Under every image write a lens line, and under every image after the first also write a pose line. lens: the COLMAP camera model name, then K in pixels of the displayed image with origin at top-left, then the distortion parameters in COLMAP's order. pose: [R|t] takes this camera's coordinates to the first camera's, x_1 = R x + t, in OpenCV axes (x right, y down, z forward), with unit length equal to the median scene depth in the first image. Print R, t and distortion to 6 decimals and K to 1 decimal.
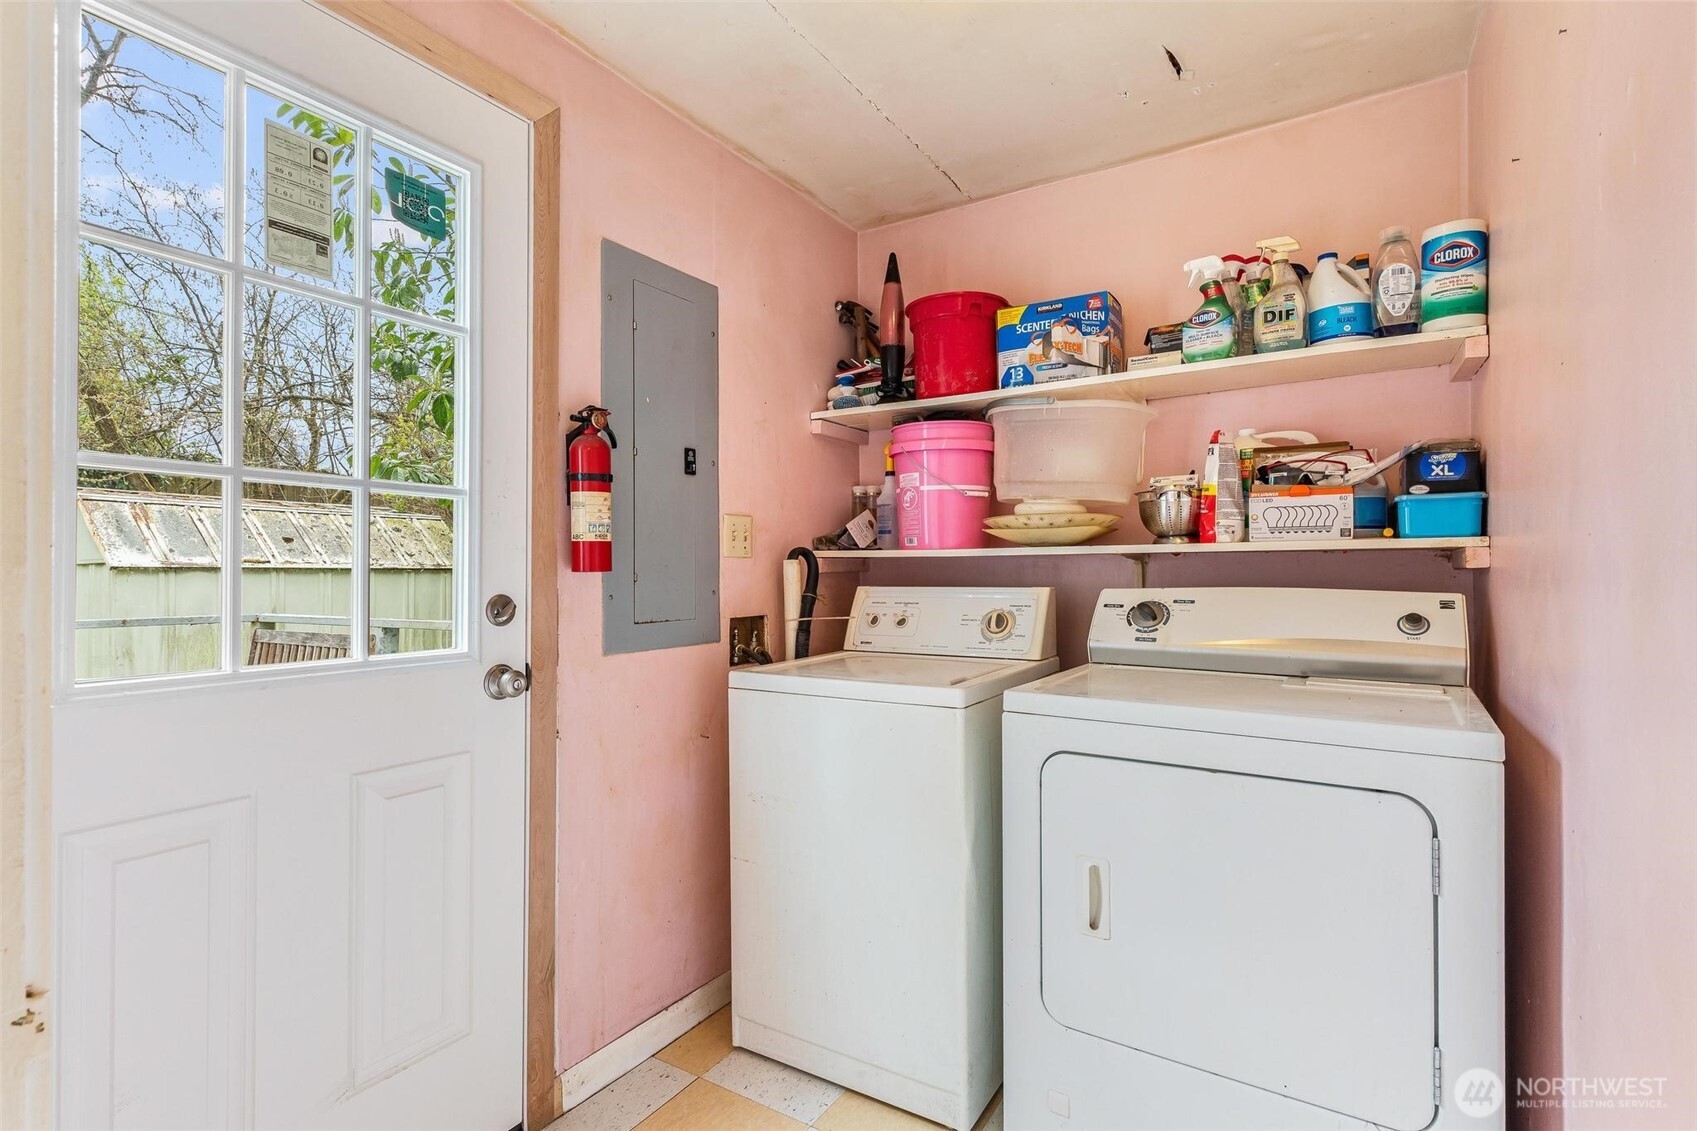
lens RADIAL K [[818.4, 0, 852.9], [0, 818.4, 563.9], [0, 0, 1]] dist [0.003656, 0.000025]
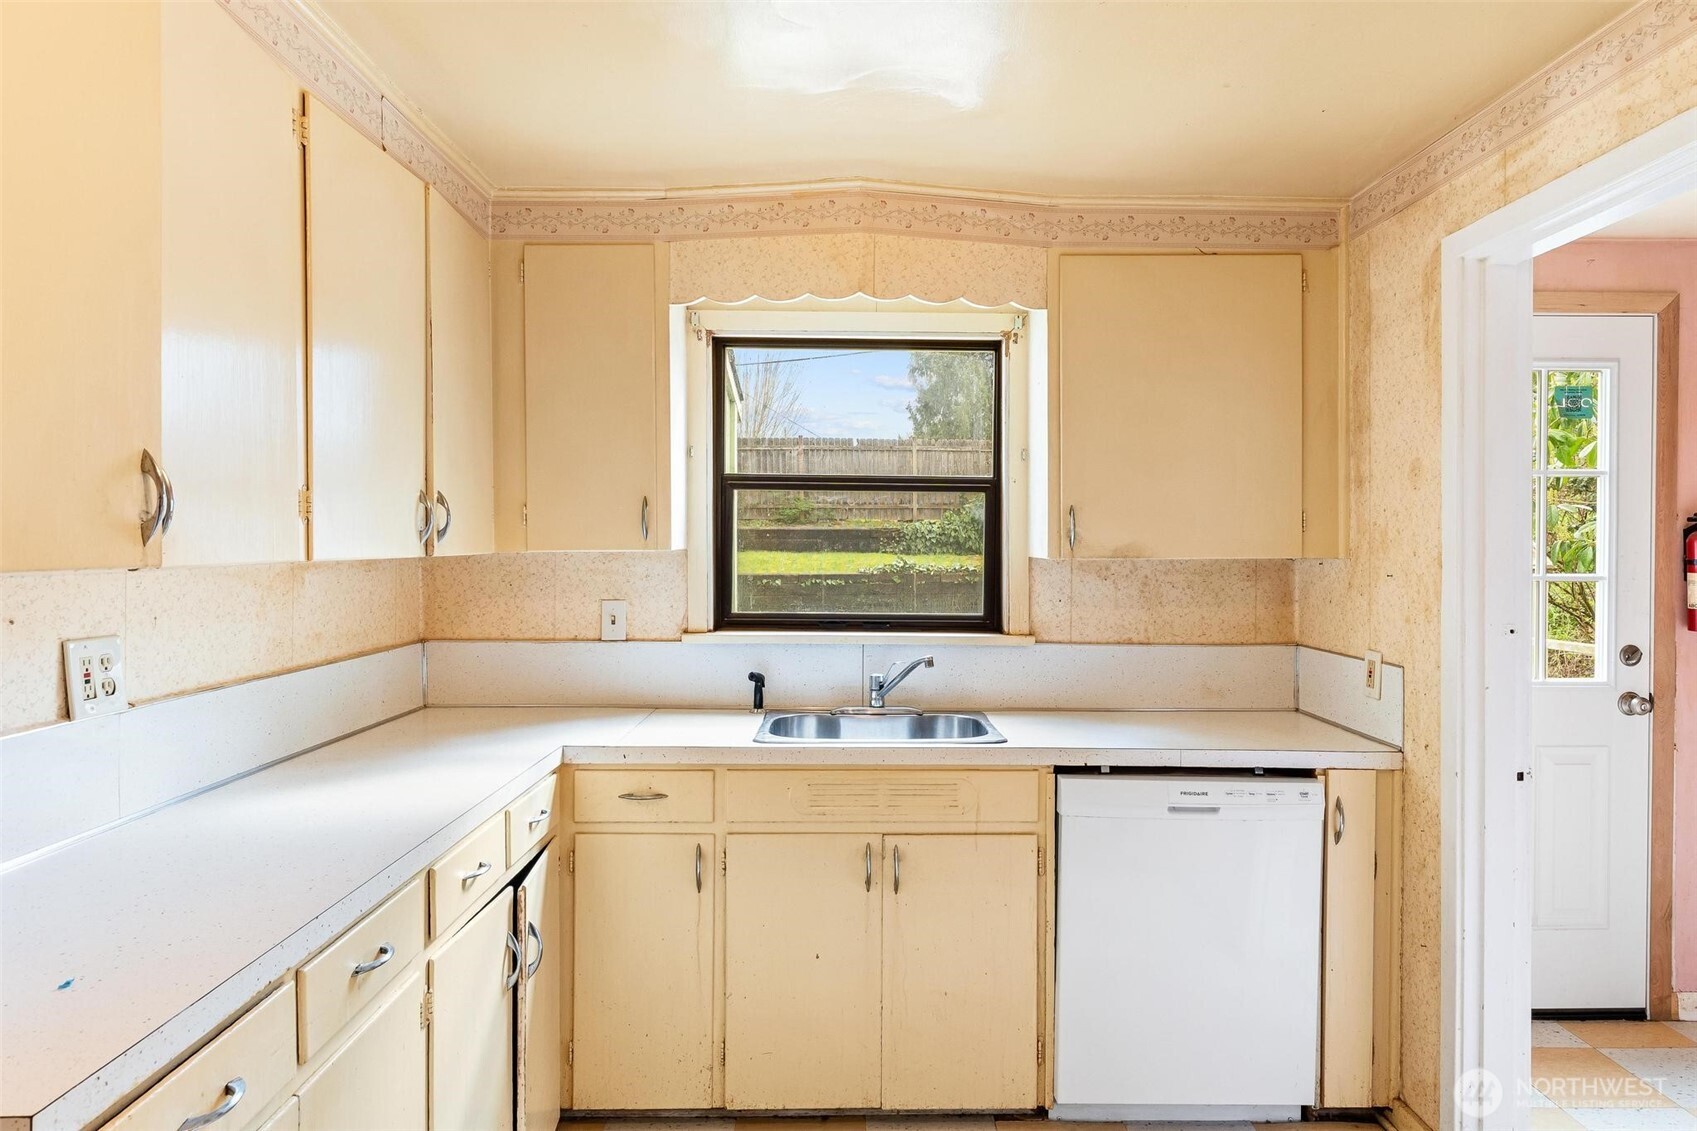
lens RADIAL K [[1056.4, 0, 852.2], [0, 1056.4, 568.2], [0, 0, 1]] dist [0.000299, -0.000070]
pose [[0.545906, 0.005301, -0.837830, 0.391294], [0.000853, 0.999976, 0.006883, -0.112473], [0.837846, -0.004472, 0.545888, -1.188328]]
